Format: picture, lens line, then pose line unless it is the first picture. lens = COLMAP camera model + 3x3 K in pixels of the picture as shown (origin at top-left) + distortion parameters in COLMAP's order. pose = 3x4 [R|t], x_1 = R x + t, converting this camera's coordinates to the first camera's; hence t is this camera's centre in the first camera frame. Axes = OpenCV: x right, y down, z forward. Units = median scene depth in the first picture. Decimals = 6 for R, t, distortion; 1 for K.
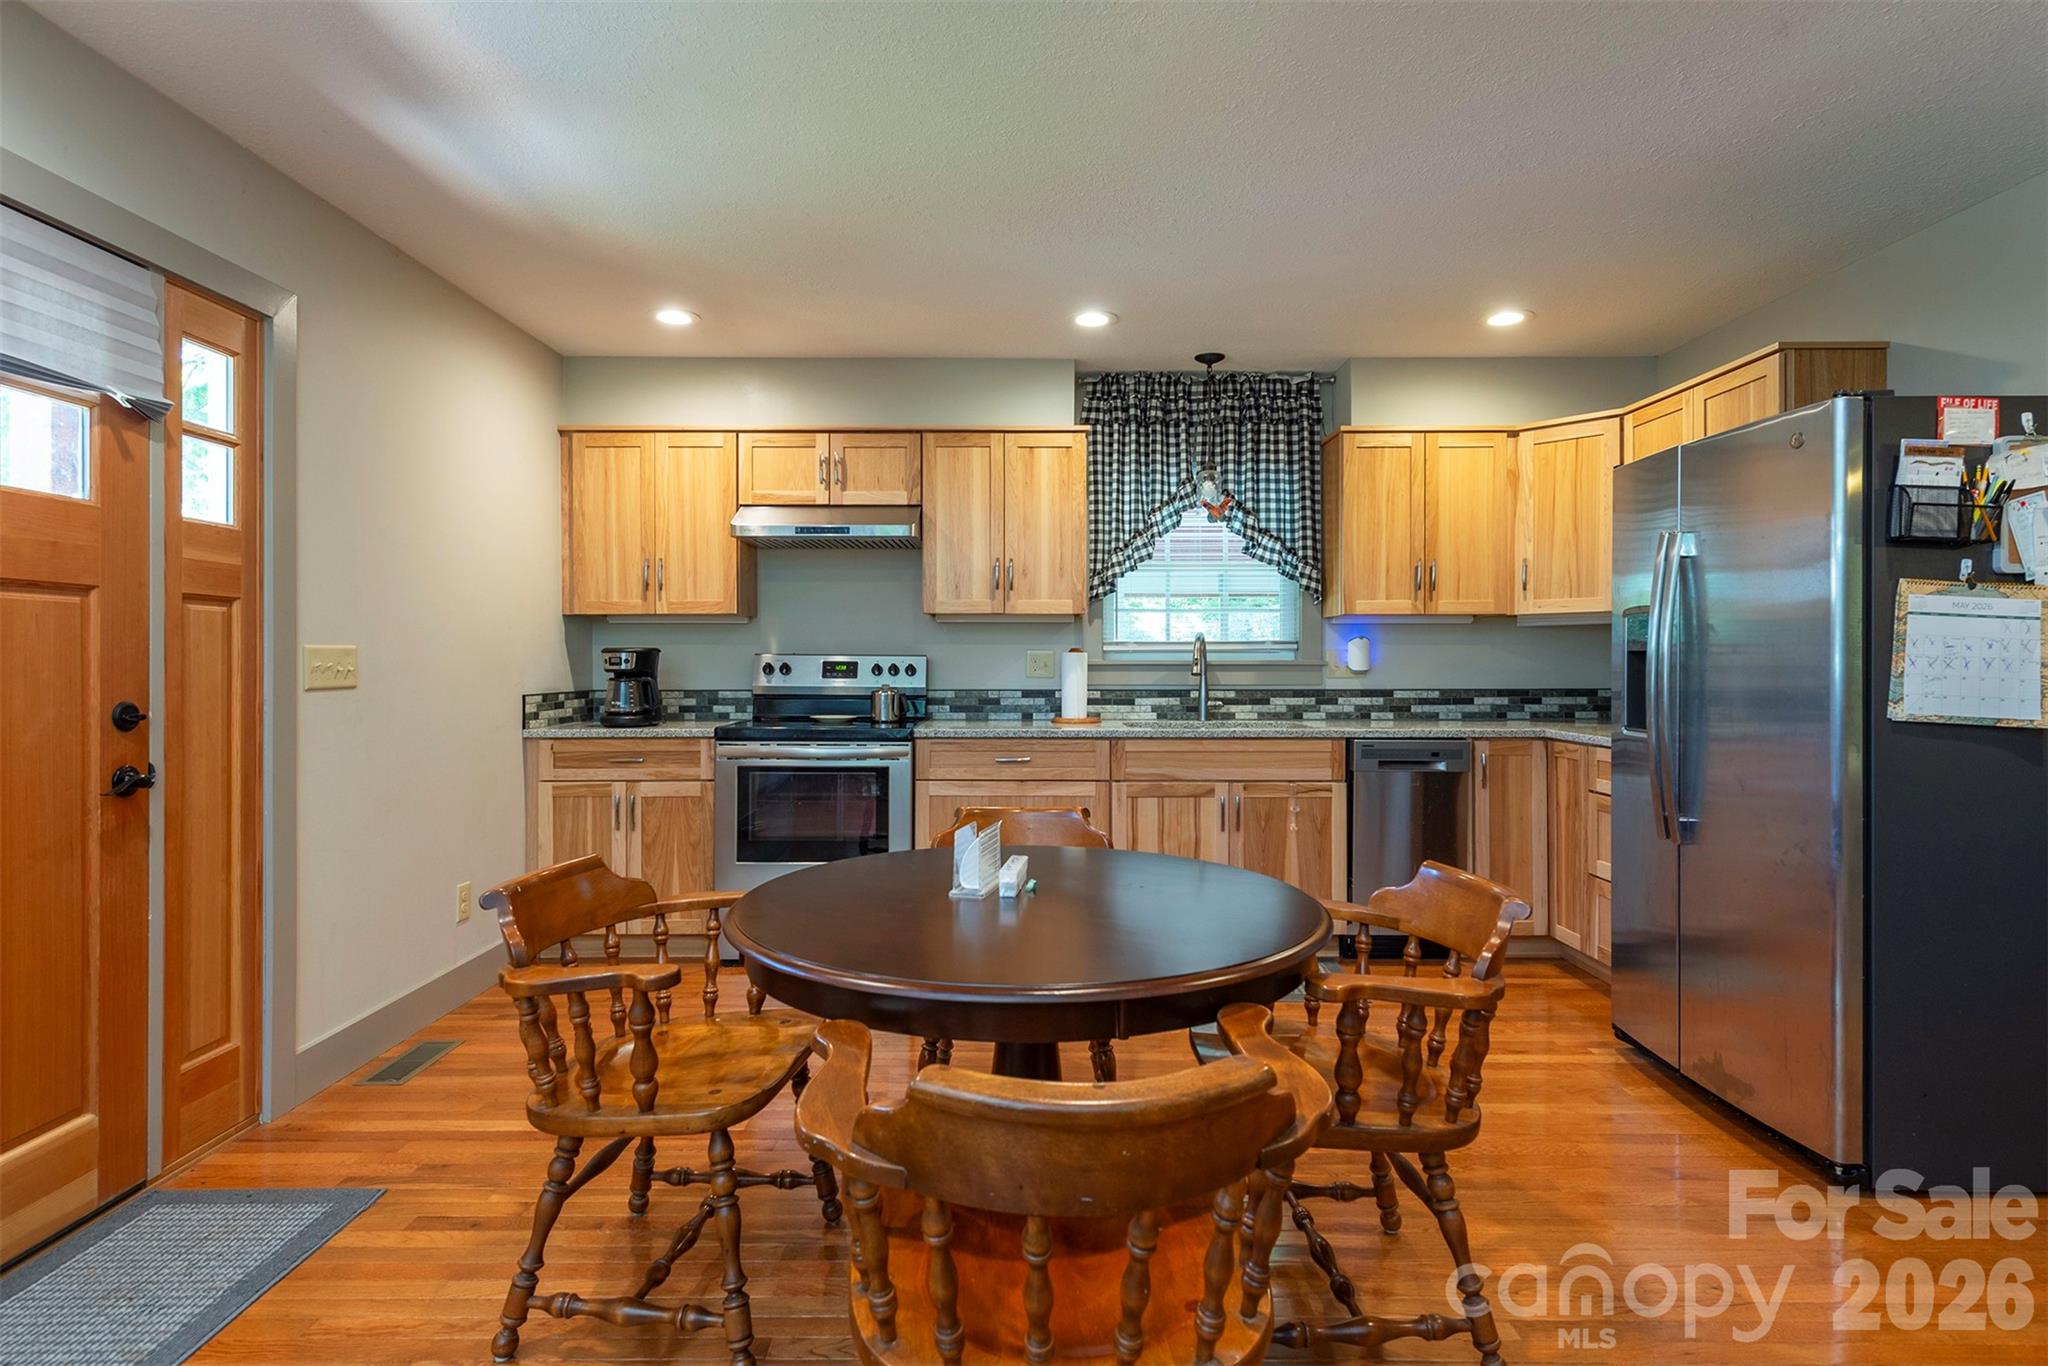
lens RADIAL K [[1058.1, 0, 1033.6], [0, 1058.1, 662.7], [0, 0, 1]] dist [0.024681, -0.015257]
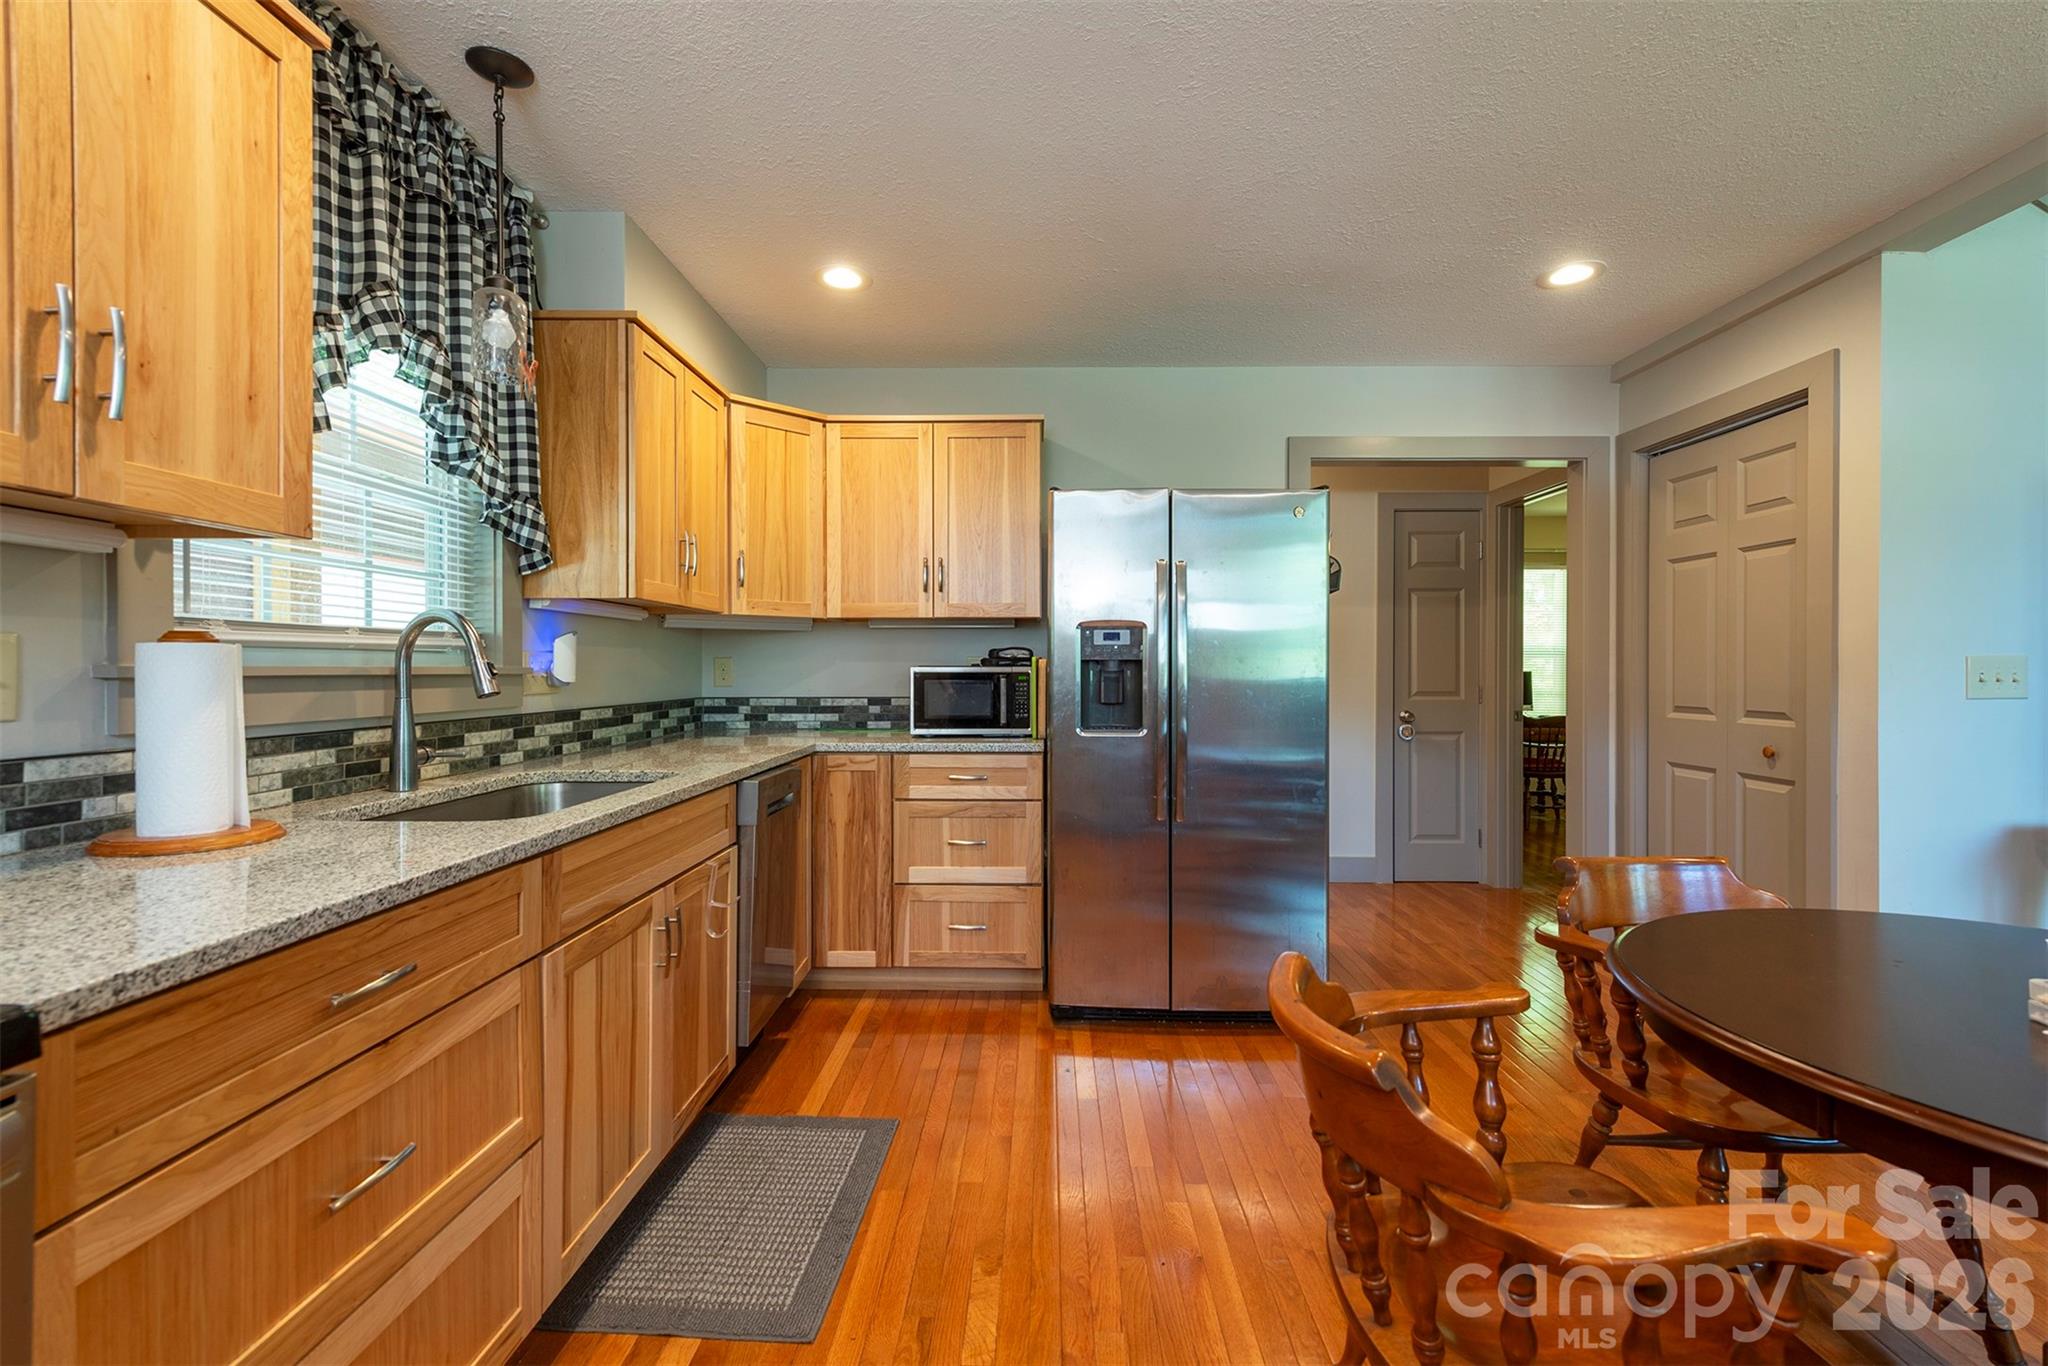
lens RADIAL K [[888.0, 0, 1024.1], [0, 888.0, 673.8], [0, 0, 1]] dist [0.000303, -0.000163]
pose [[0.019679, -0.005719, 0.999790, -0.254932], [0.000914, 0.999983, 0.005702, -0.000989], [-0.999806, 0.000802, 0.019684, 0.742857]]
